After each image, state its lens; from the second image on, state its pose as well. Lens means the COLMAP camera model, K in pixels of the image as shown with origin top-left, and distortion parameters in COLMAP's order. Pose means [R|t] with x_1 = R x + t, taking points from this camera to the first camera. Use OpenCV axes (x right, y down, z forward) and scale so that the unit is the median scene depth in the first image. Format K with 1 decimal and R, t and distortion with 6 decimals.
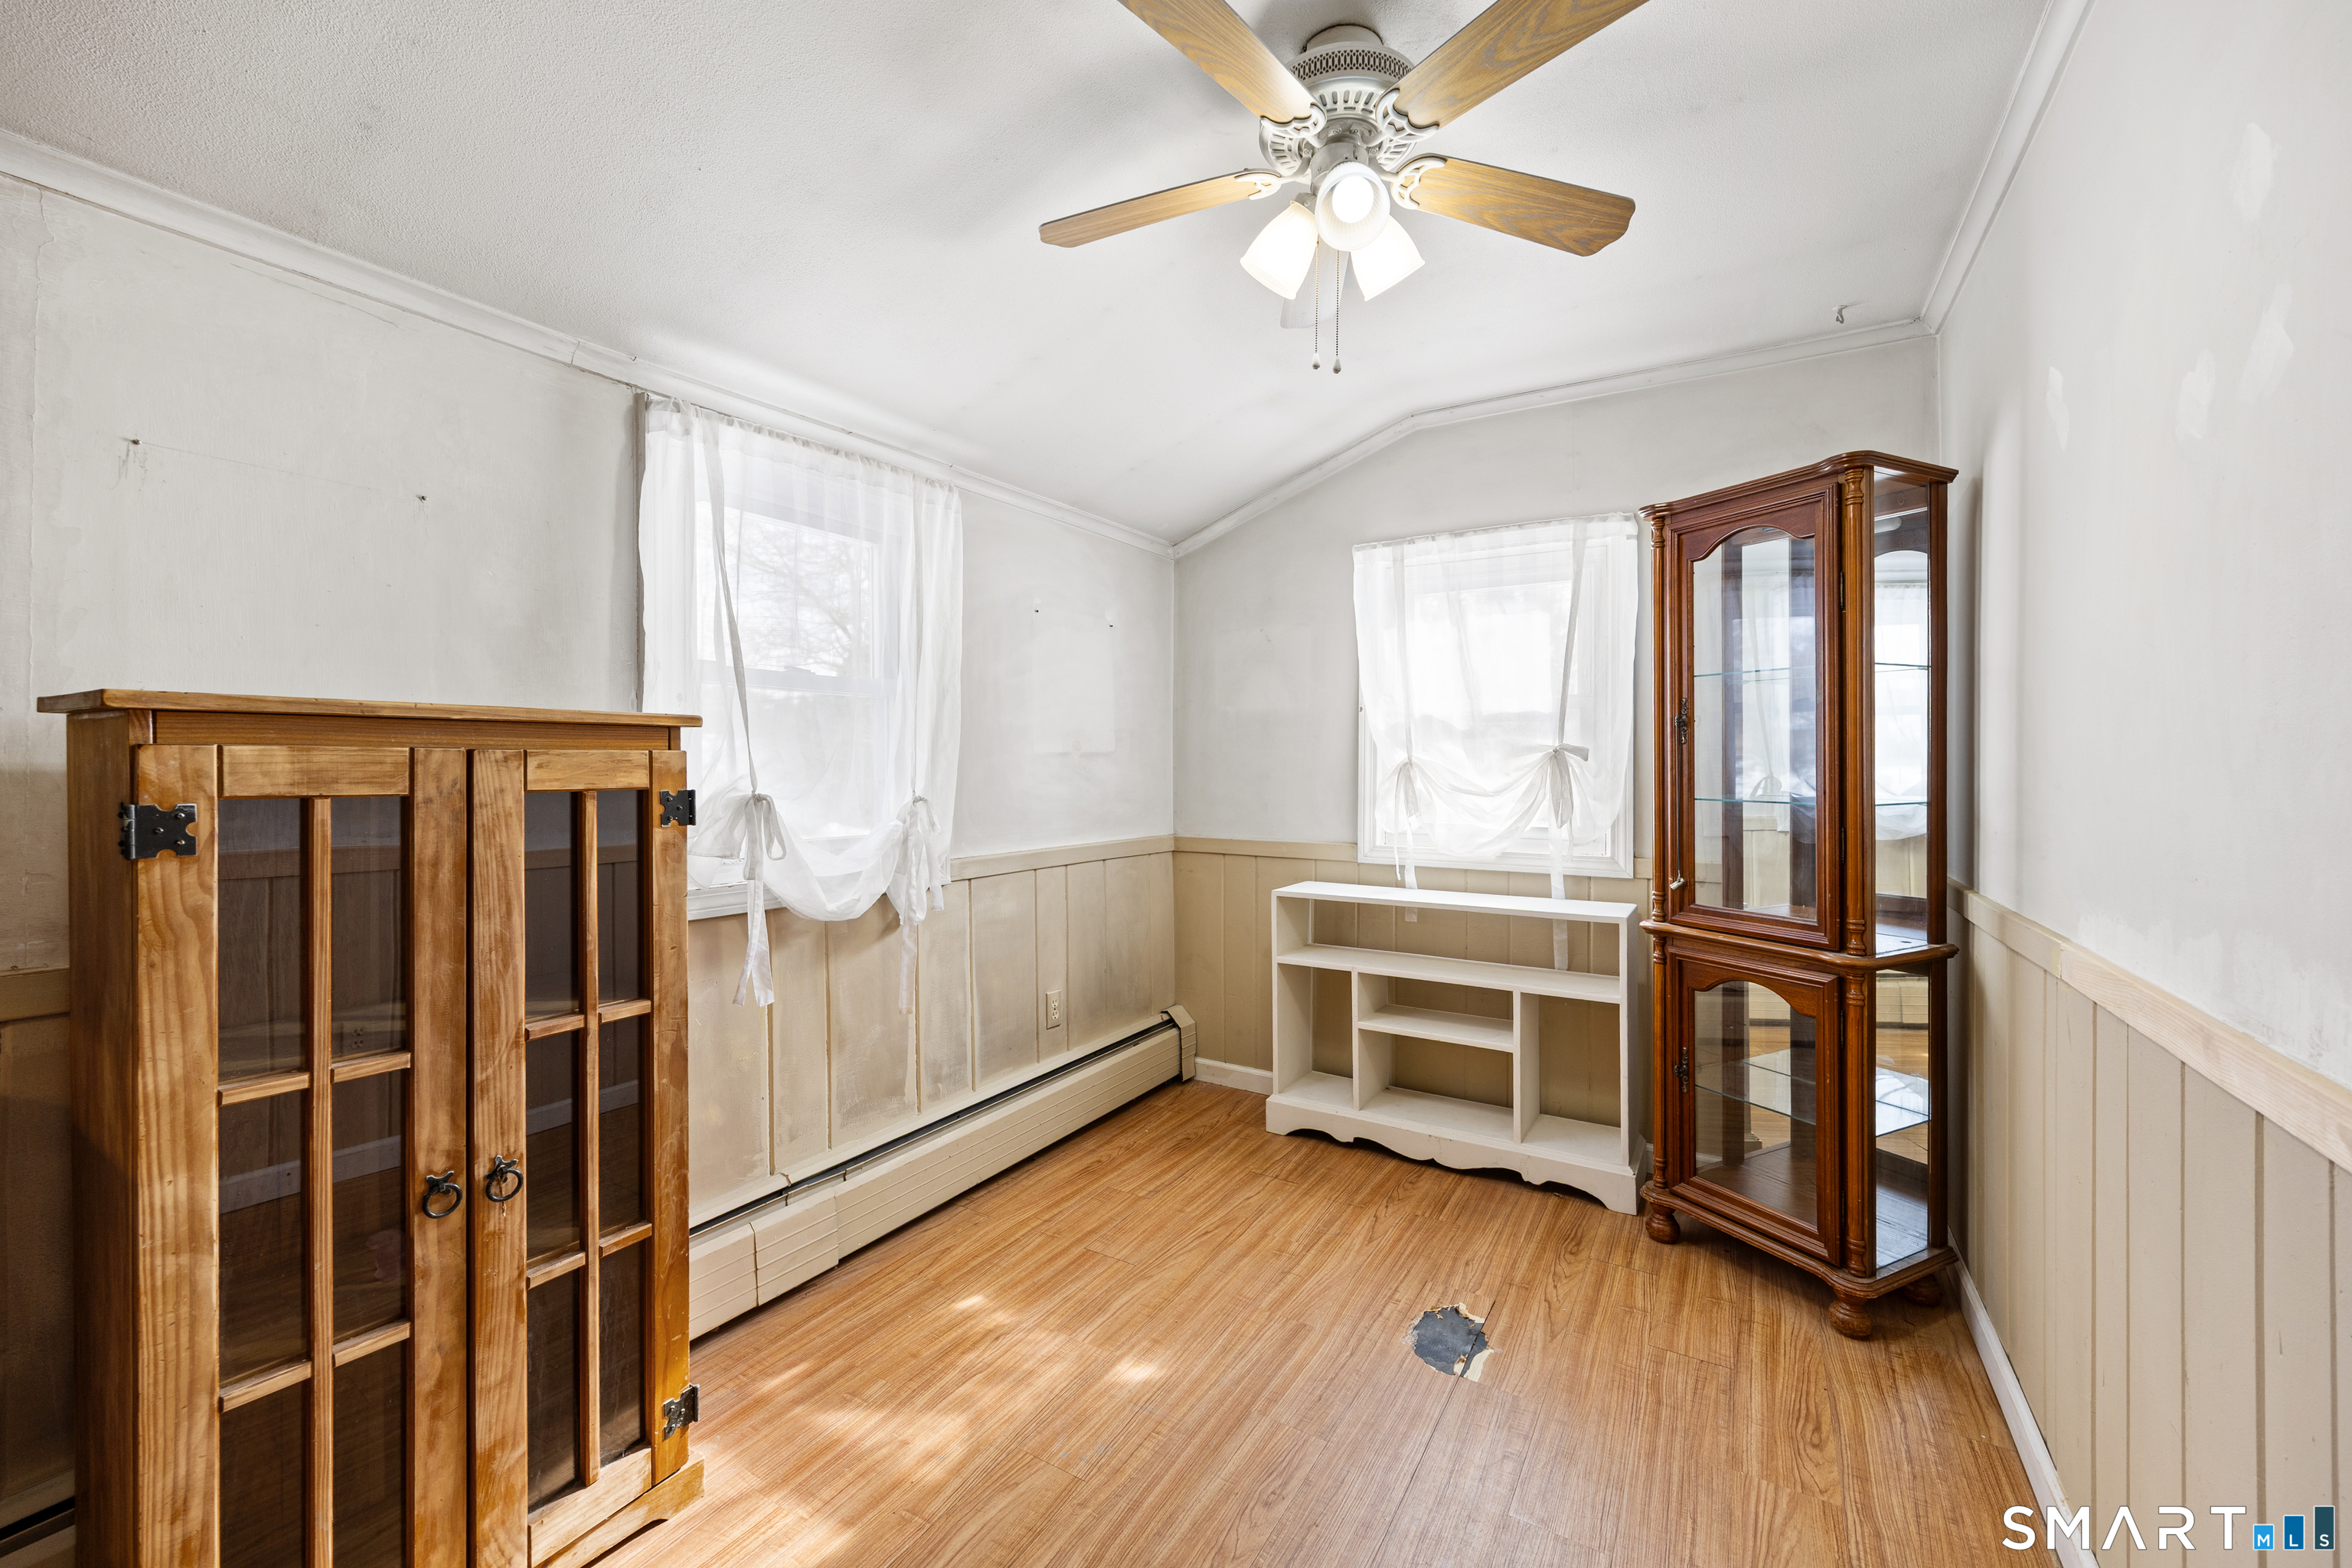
lens RADIAL K [[924.6, 0, 1167.7], [0, 924.6, 765.7], [0, 0, 1]] dist [-0.008303, -0.000040]
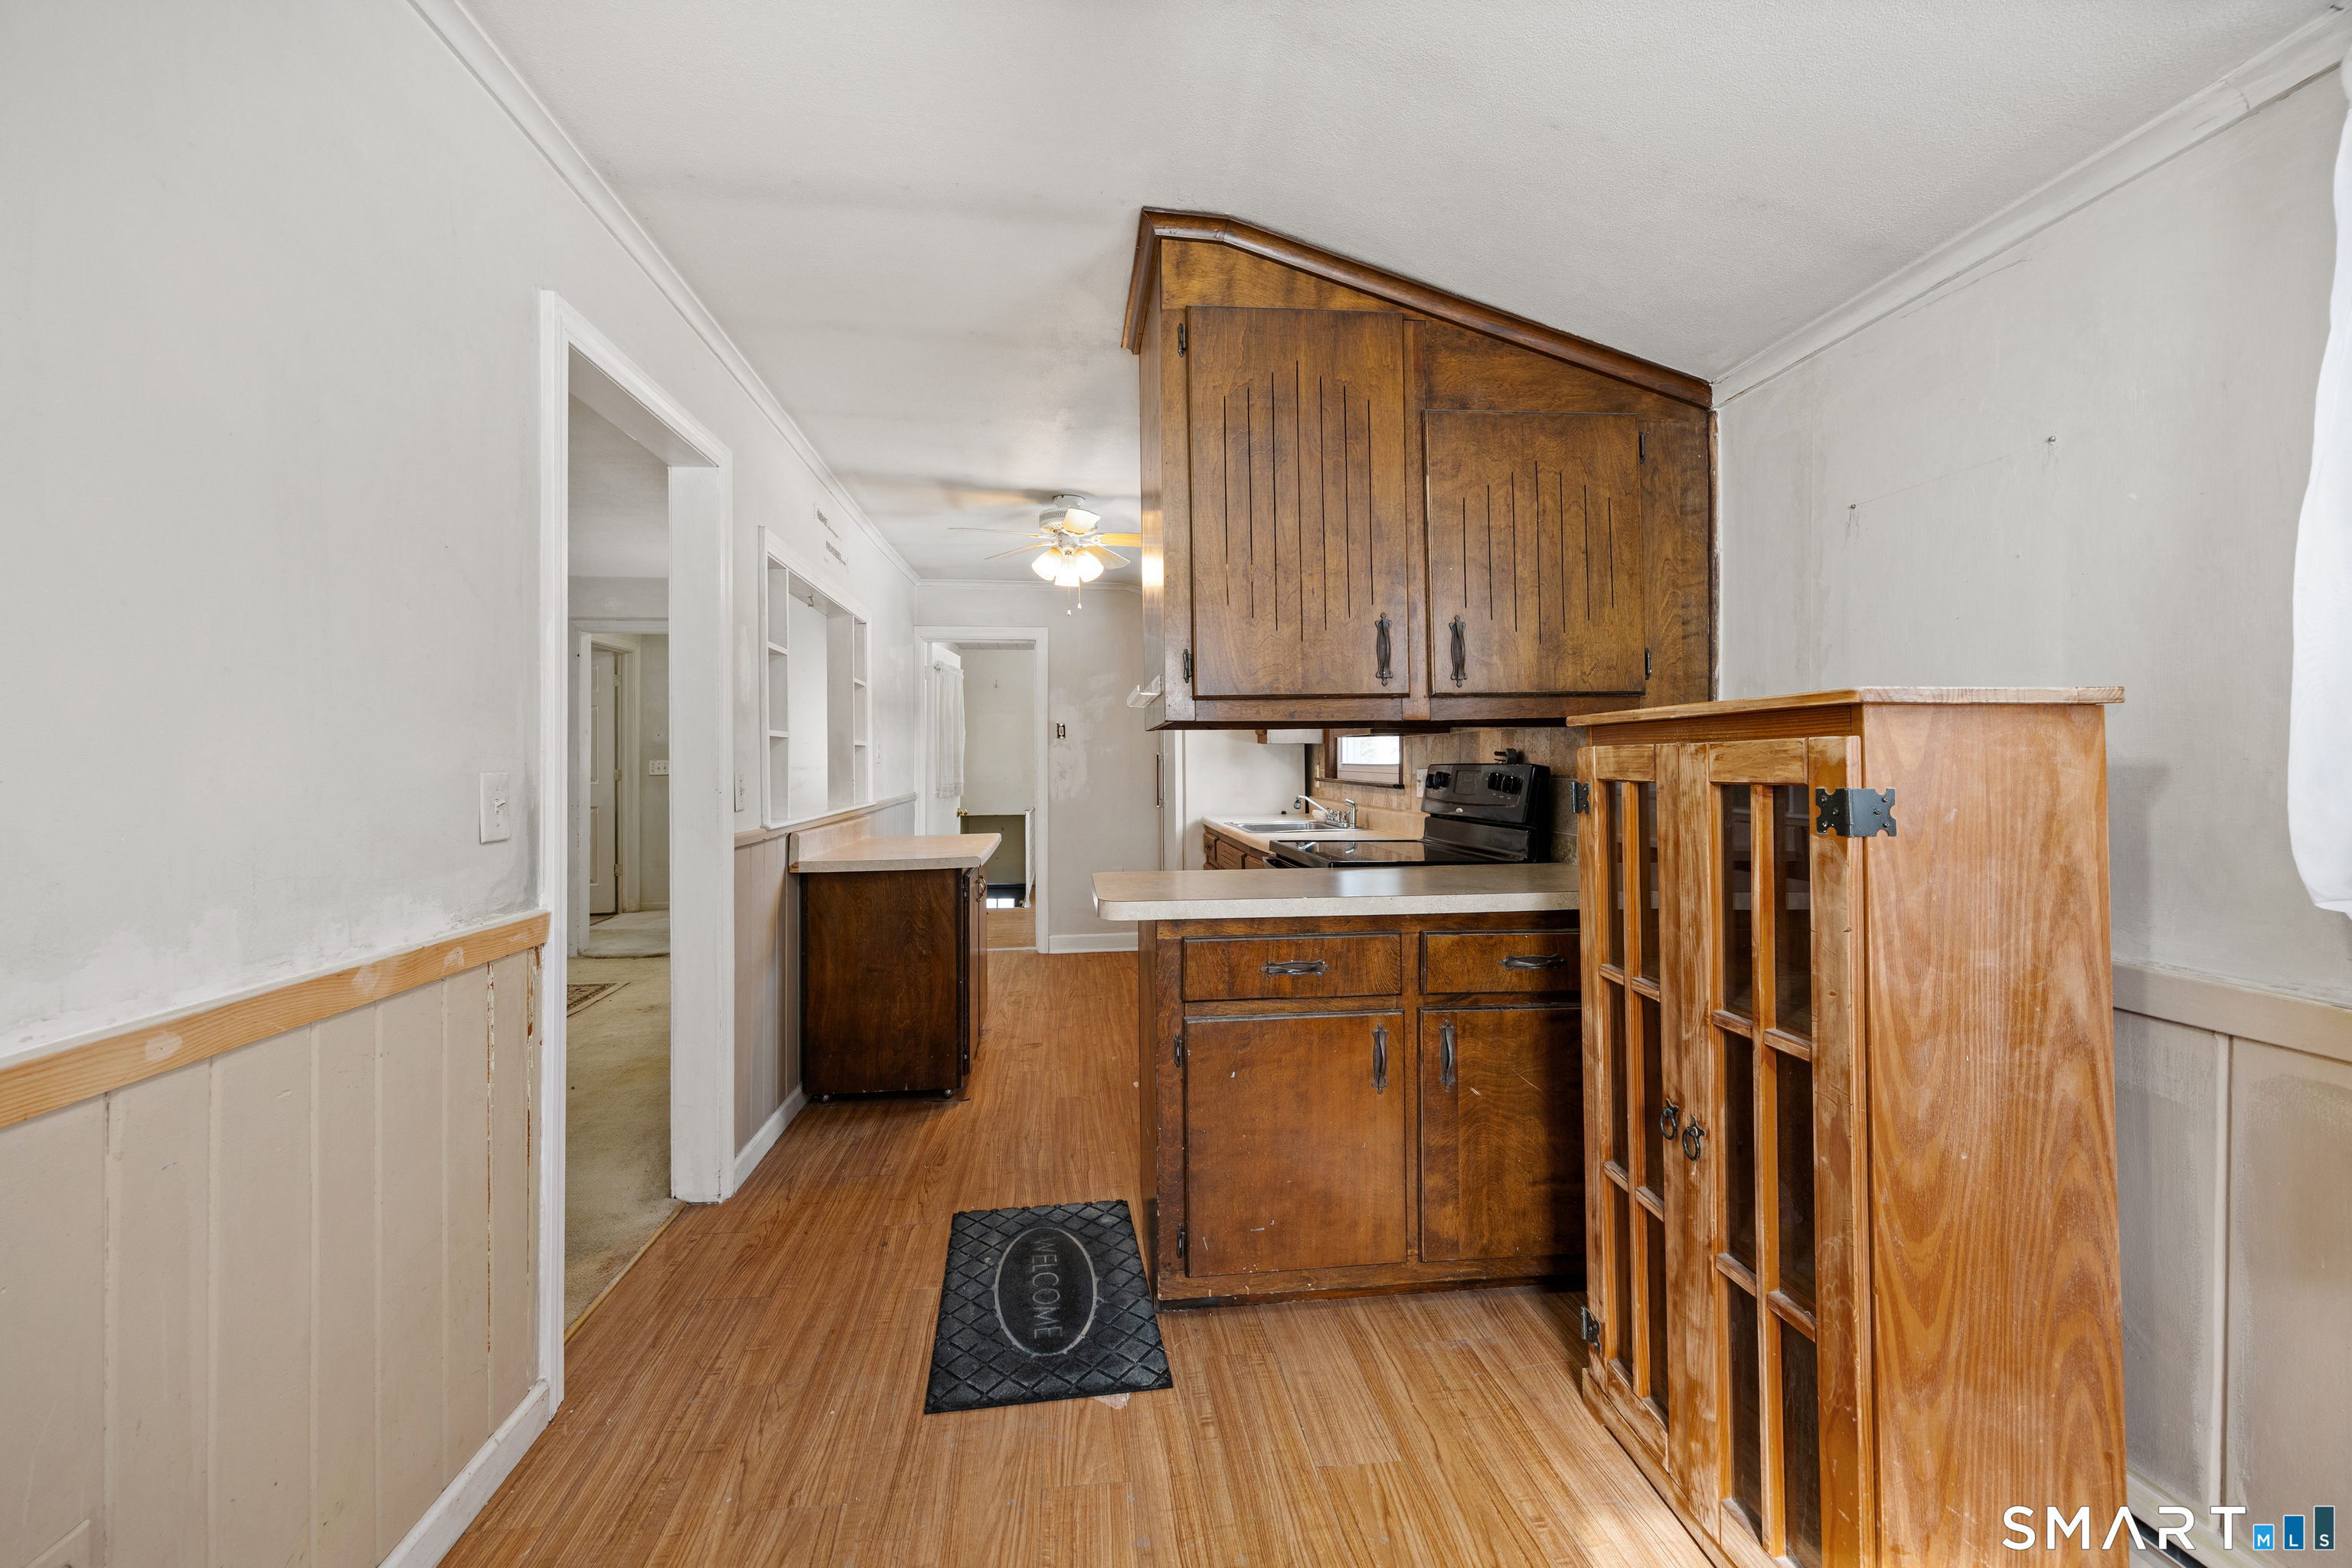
lens RADIAL K [[910.2, 0, 1173.3], [0, 910.2, 726.3], [0, 0, 1]] dist [0.001790, -0.000361]
pose [[-0.786949, -0.023106, -0.616586, 0.363539], [0.004258, 0.999071, -0.042874, 0.005169], [0.617004, -0.036366, -0.786120, 1.247572]]
